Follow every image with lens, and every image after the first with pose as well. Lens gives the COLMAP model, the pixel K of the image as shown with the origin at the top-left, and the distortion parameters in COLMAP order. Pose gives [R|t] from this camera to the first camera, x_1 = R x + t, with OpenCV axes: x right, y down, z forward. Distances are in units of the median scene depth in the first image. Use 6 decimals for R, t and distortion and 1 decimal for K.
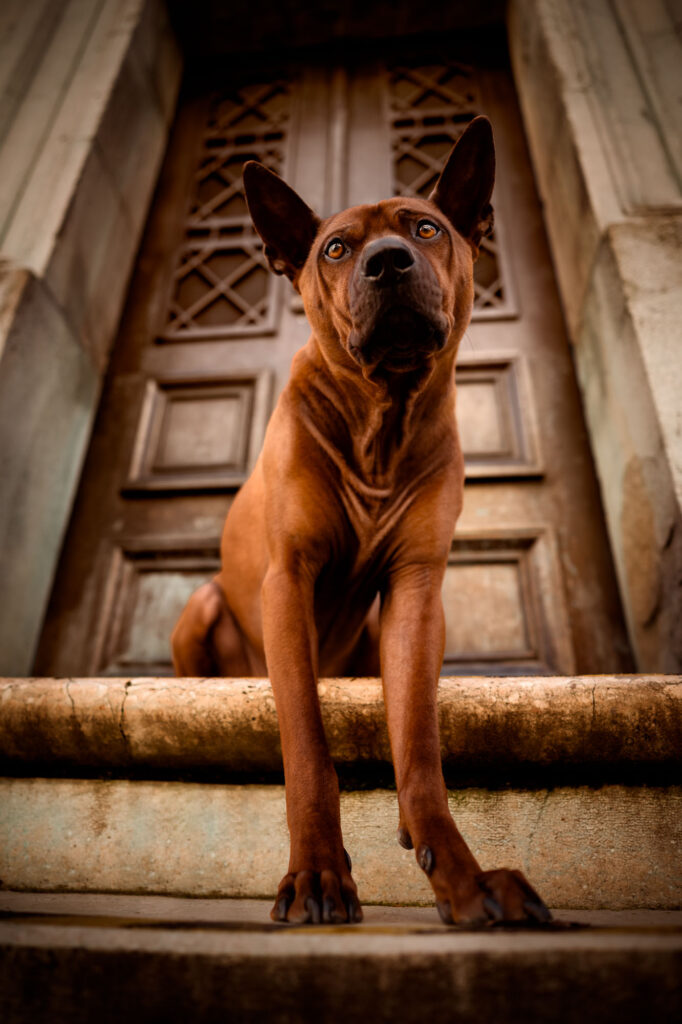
lens RADIAL K [[704.3, 0, 346.3], [0, 704.3, 514.4], [0, 0, 1]] dist [-0.060833, 0.033684]
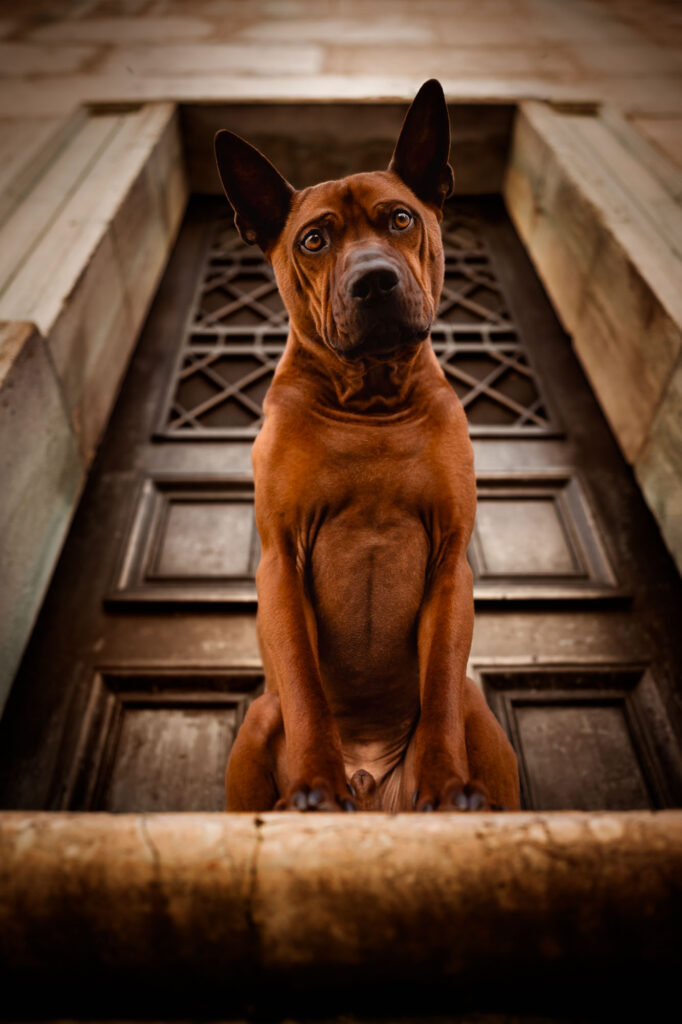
lens RADIAL K [[717.6, 0, 338.3], [0, 717.6, 500.3], [0, 0, 1]] dist [-0.043173, 0.006367]
pose [[0.993411, 0.057714, 0.099016, -0.322038], [-0.028136, 0.960323, -0.277466, 0.154082], [-0.111101, 0.272851, 0.955619, 0.387283]]
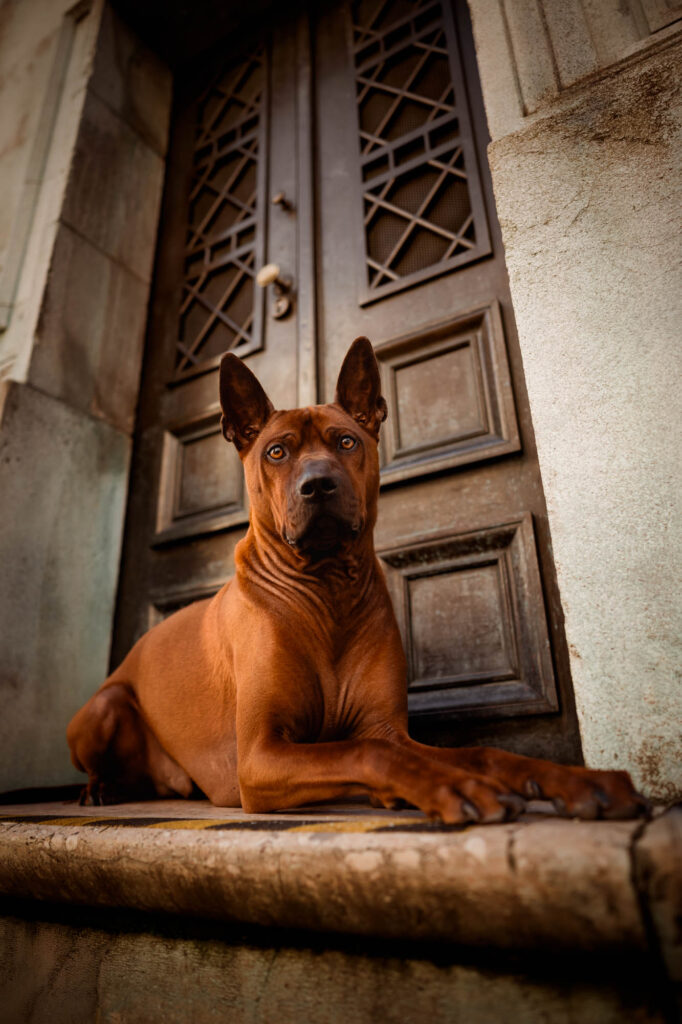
lens RADIAL K [[692.2, 0, 341.0], [0, 692.2, 512.0], [0, 0, 1]] dist [-0.060739, 0.032712]
pose [[0.904719, -0.197968, -0.377217, 0.774514], [0.242380, 0.967383, 0.073631, -0.198111], [0.350337, -0.158045, 0.923193, 0.274669]]
